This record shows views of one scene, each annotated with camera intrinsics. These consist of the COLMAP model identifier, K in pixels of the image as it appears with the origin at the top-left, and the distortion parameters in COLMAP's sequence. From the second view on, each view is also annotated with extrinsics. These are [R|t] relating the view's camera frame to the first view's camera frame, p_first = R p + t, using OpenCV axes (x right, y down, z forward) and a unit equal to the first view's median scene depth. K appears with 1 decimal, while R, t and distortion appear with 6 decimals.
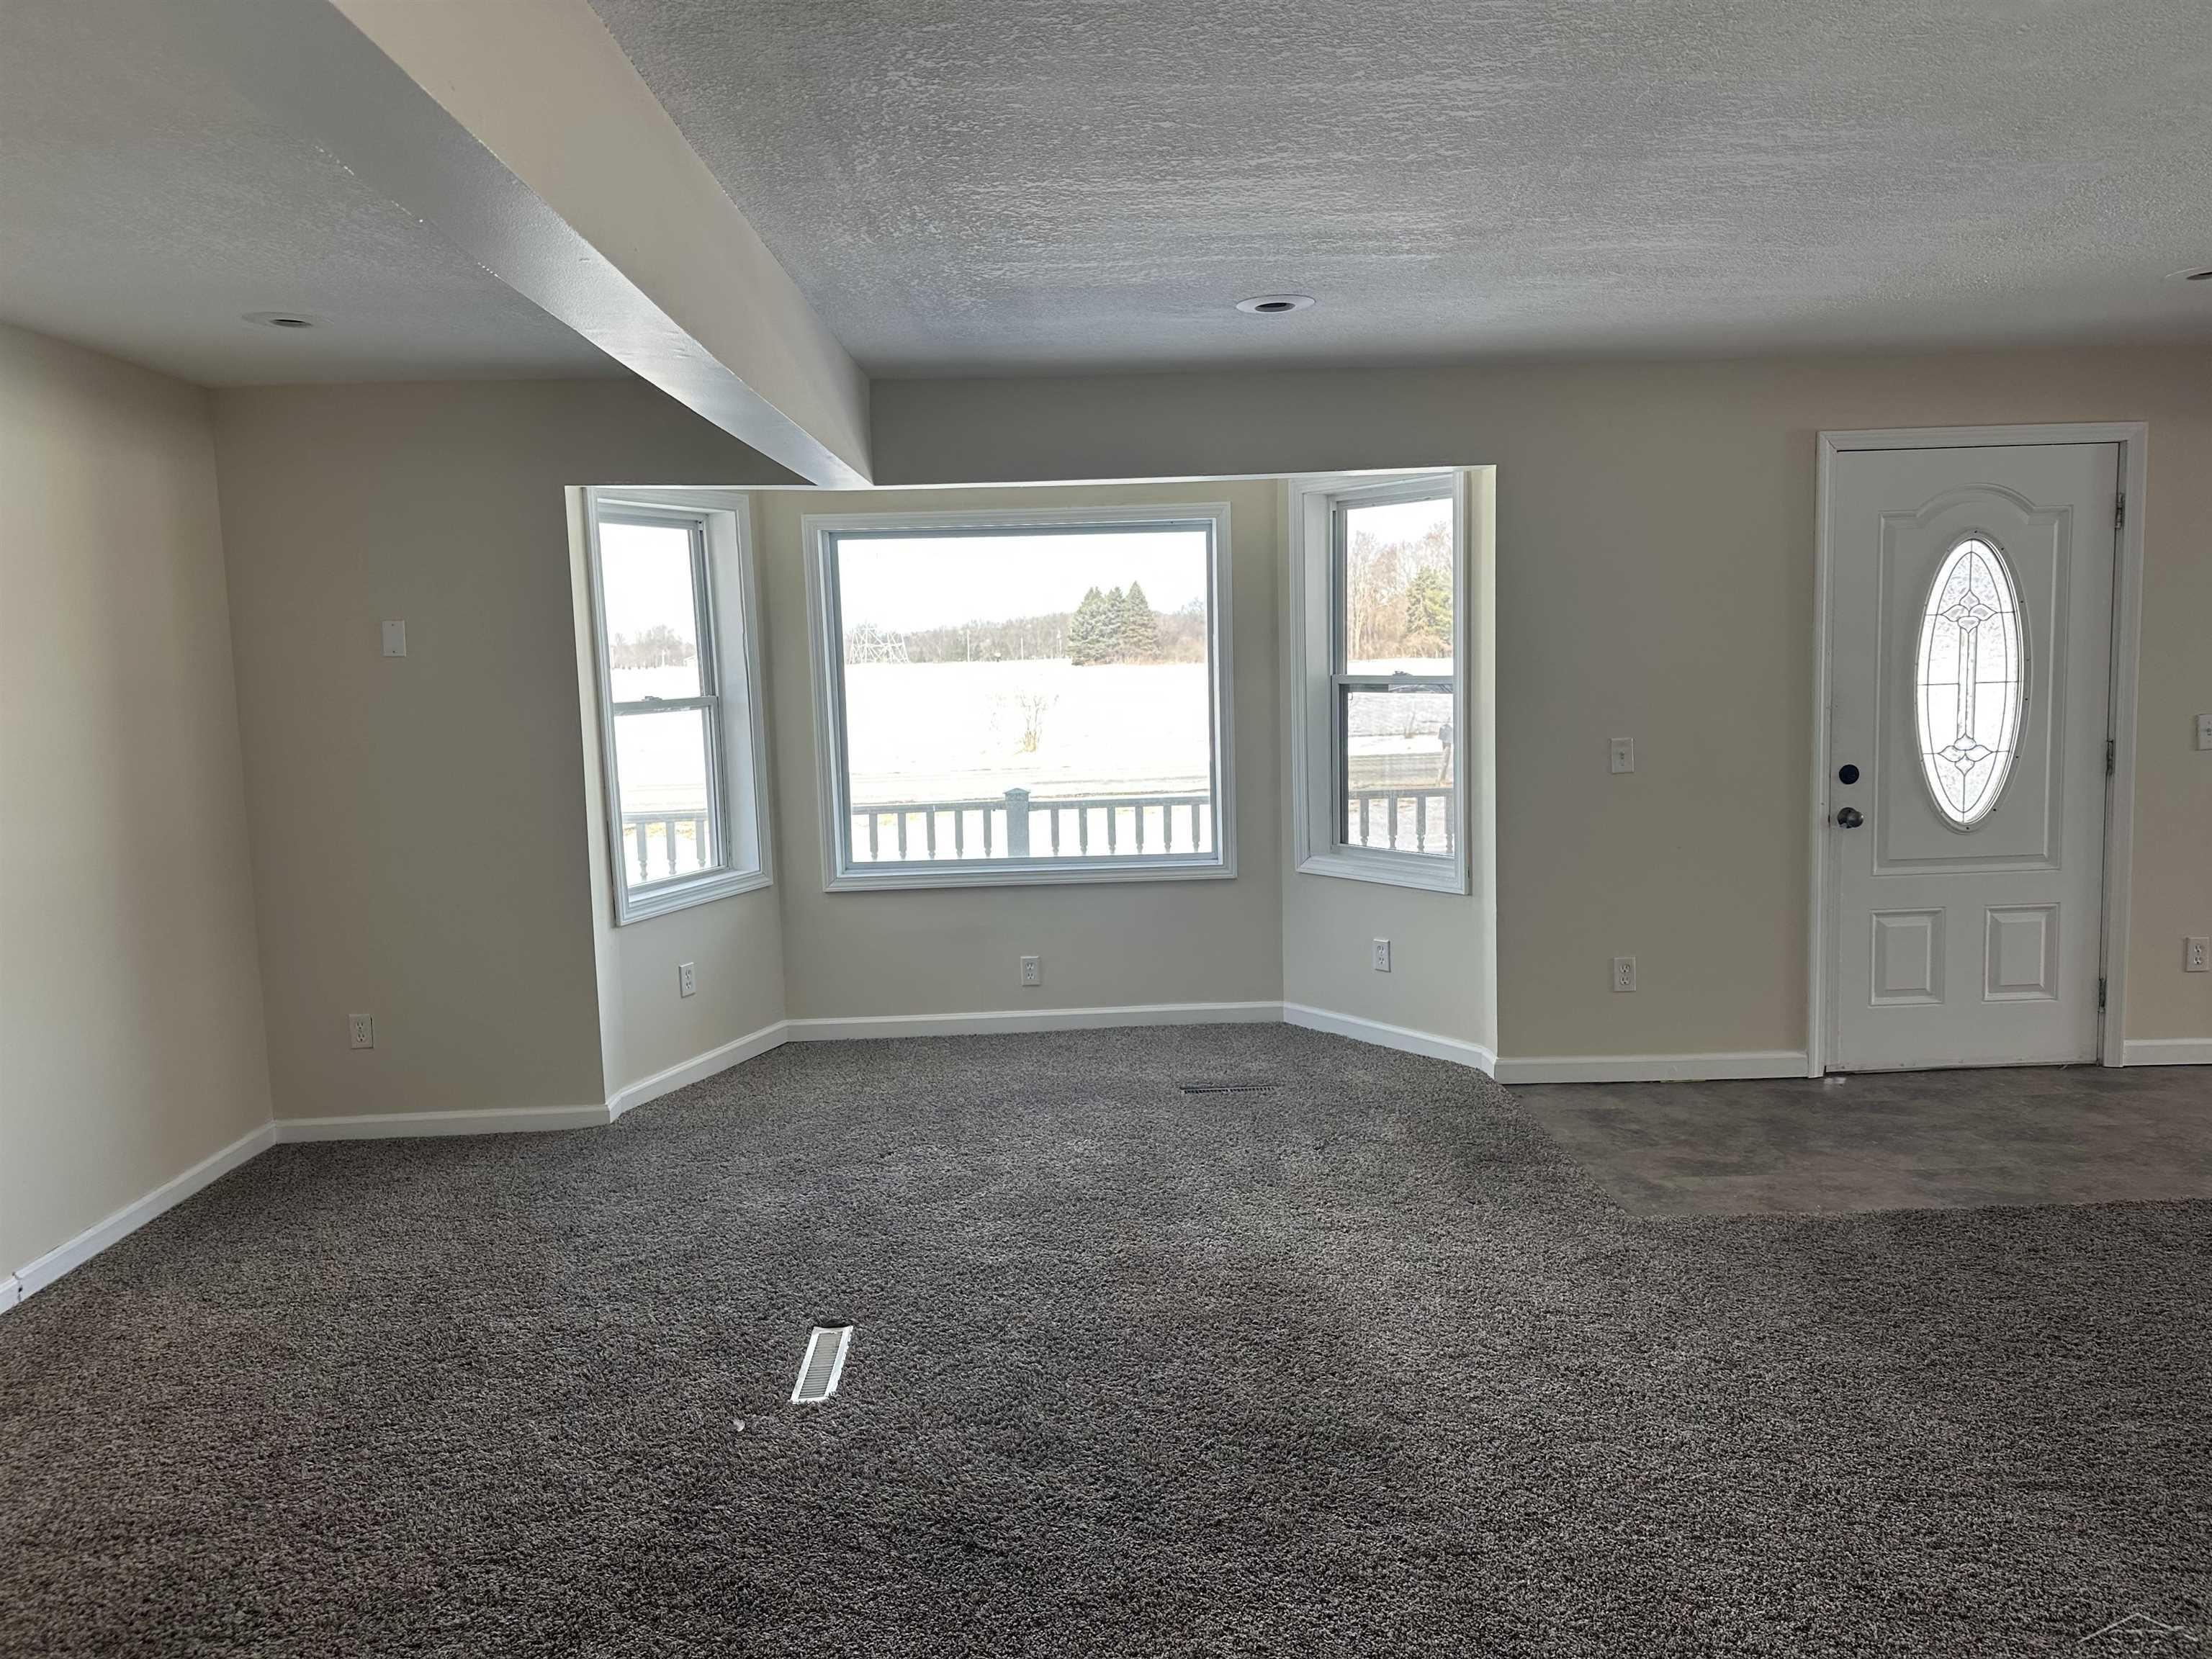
lens RADIAL K [[1551.1, 0, 1101.0], [0, 1551.1, 818.9], [0, 0, 1]] dist [0.159475, -0.243873]
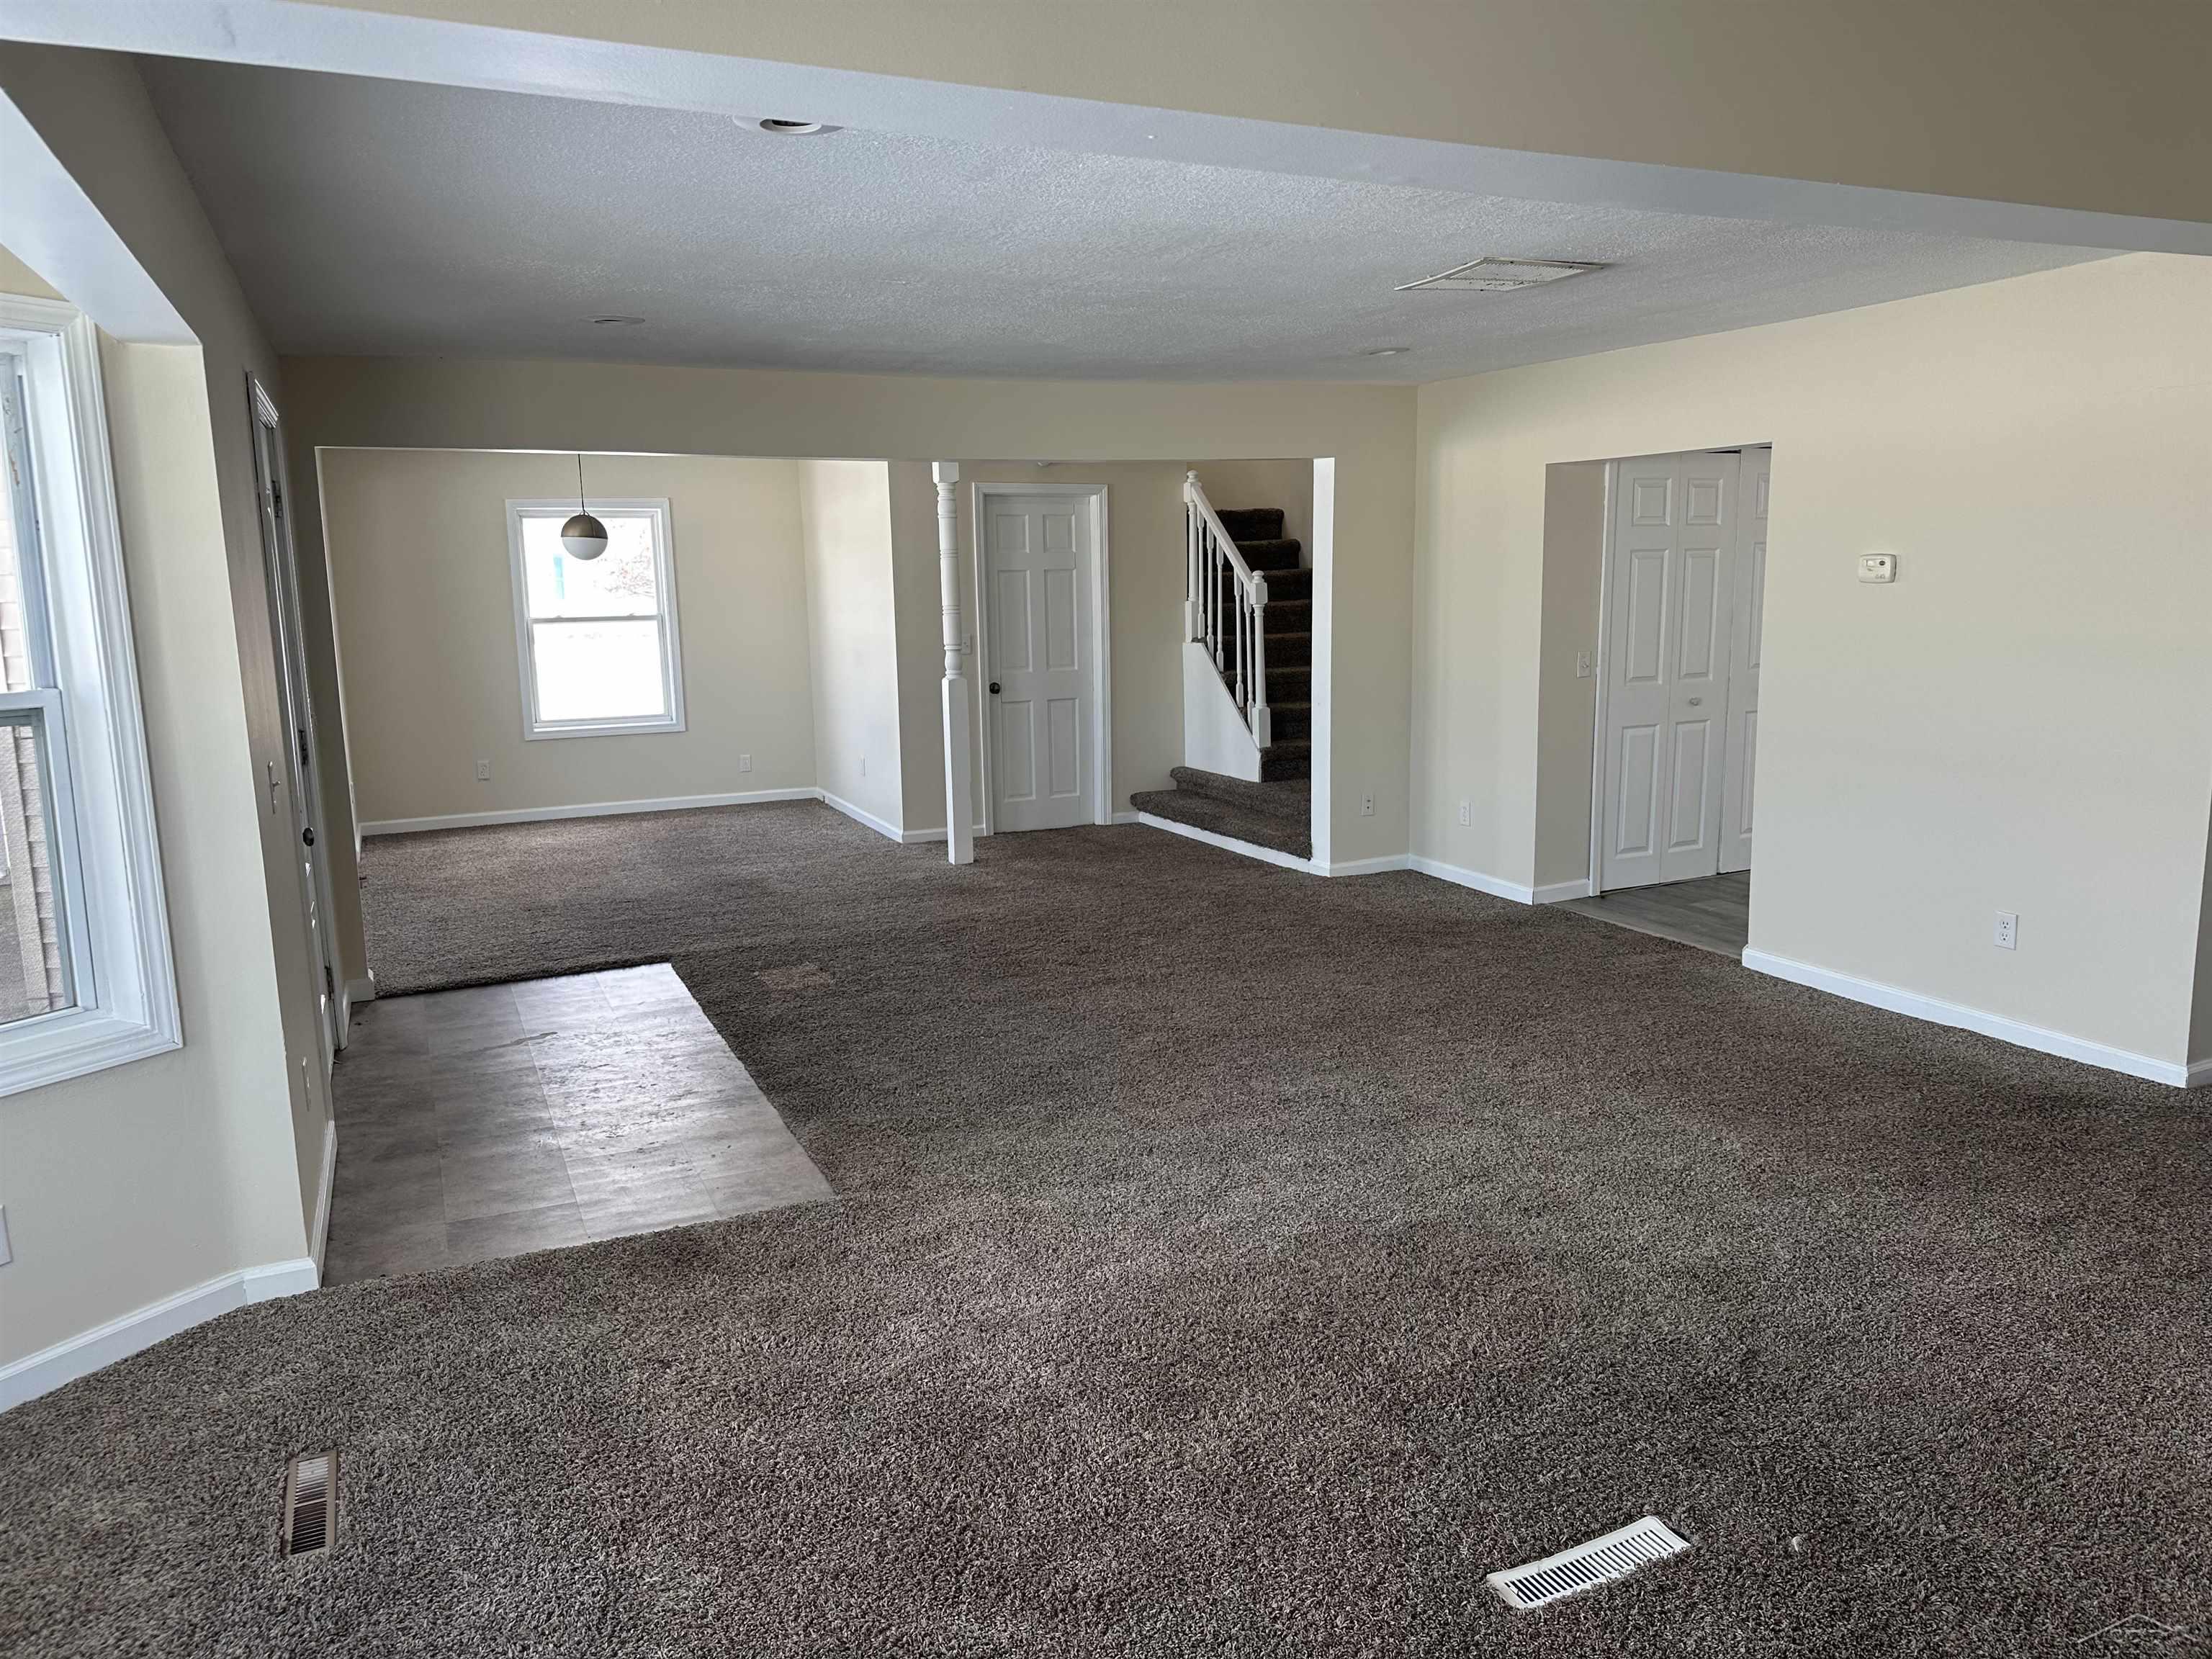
lens RADIAL K [[1551.1, 0, 1101.0], [0, 1551.1, 818.9], [0, 0, 1]] dist [0.159475, -0.243873]
pose [[-0.391701, -0.108306, 0.913696, -0.477188], [0.132108, 0.976138, 0.172342, -0.100376], [-0.910559, 0.188213, -0.368046, 0.928297]]
